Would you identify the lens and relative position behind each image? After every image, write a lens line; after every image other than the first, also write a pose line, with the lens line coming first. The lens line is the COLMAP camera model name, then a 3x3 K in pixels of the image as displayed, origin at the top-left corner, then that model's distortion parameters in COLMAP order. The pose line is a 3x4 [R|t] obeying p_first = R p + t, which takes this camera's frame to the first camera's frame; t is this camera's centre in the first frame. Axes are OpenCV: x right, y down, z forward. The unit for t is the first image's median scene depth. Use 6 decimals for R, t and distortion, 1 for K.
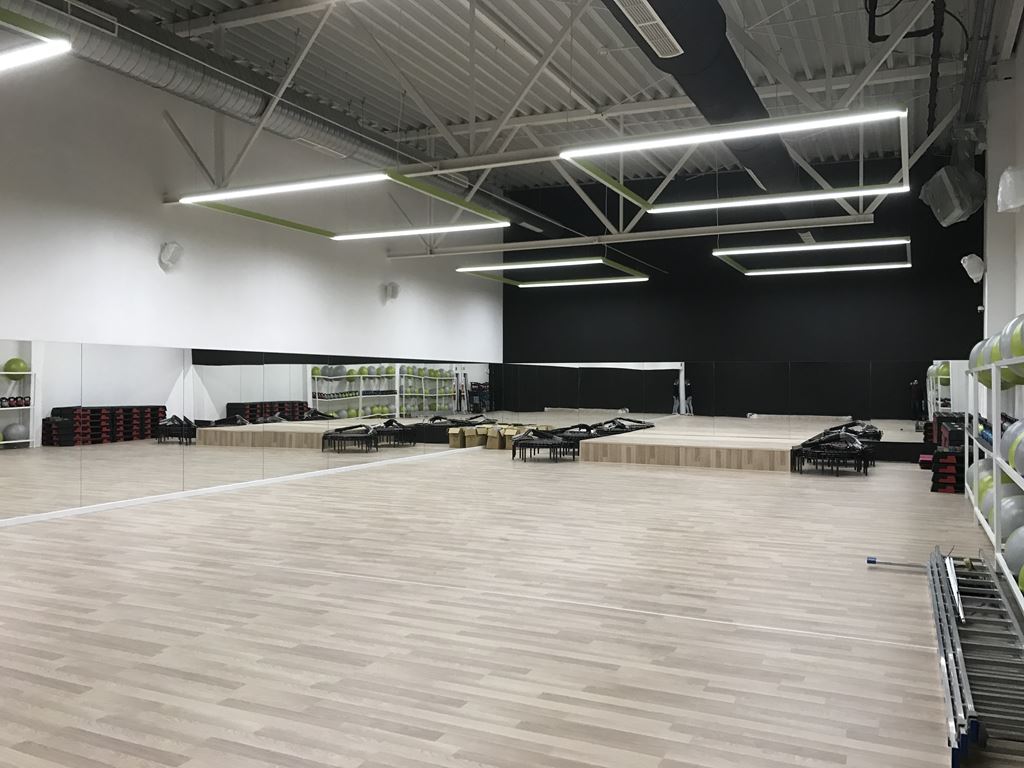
lens RADIAL K [[840.5, 0, 508.0], [0, 840.5, 370.1], [0, 0, 1]] dist [0.038884, -0.049322]
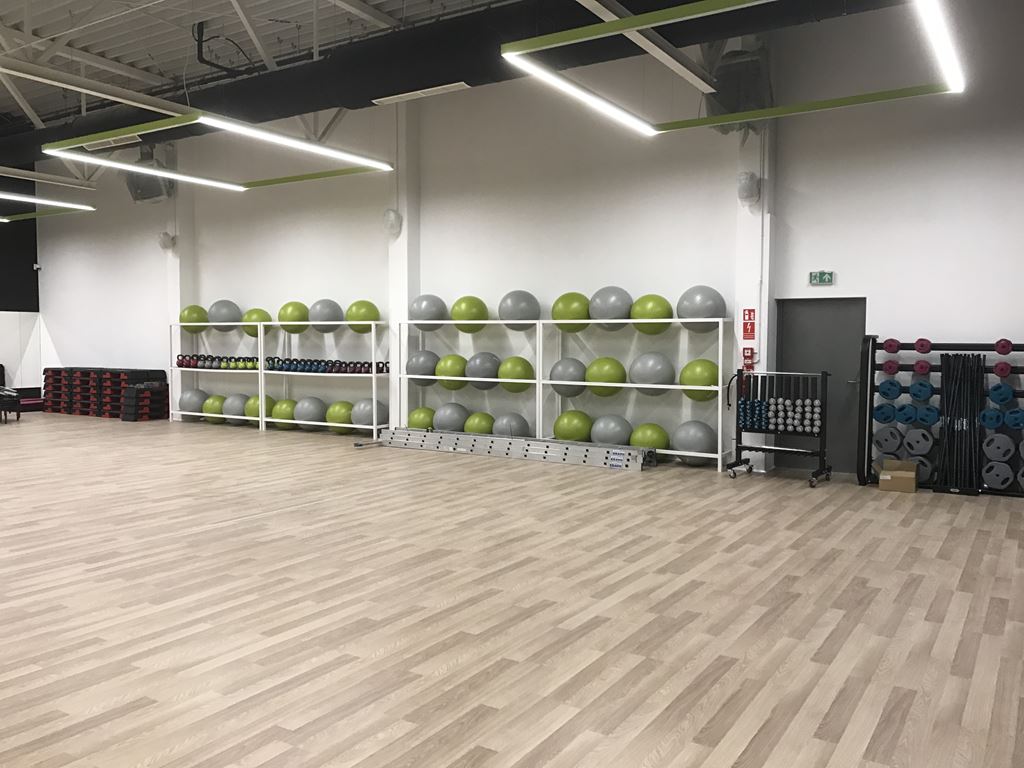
lens RADIAL K [[840.5, 0, 509.8], [0, 840.5, 380.3], [0, 0, 1]] dist [0.038884, -0.049322]
pose [[0.136676, -0.053374, 0.989177, -0.466645], [-0.015930, 0.998300, 0.056068, 0.002594], [-0.990488, -0.023420, 0.135593, 0.215813]]
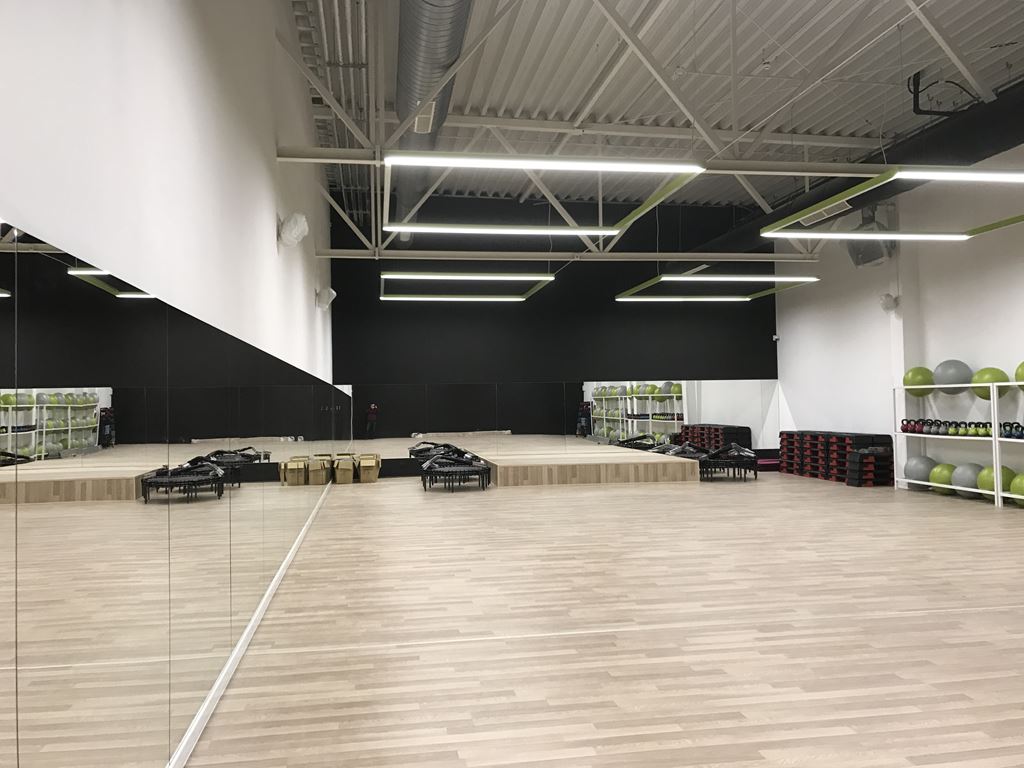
lens RADIAL K [[840.5, 0, 508.5], [0, 840.5, 379.5], [0, 0, 1]] dist [0.038884, -0.049322]
pose [[0.831264, -0.003072, 0.555870, -0.456492], [0.013599, 0.999798, -0.014812, 0.001257], [-0.555712, 0.019872, 0.831137, 0.209418]]
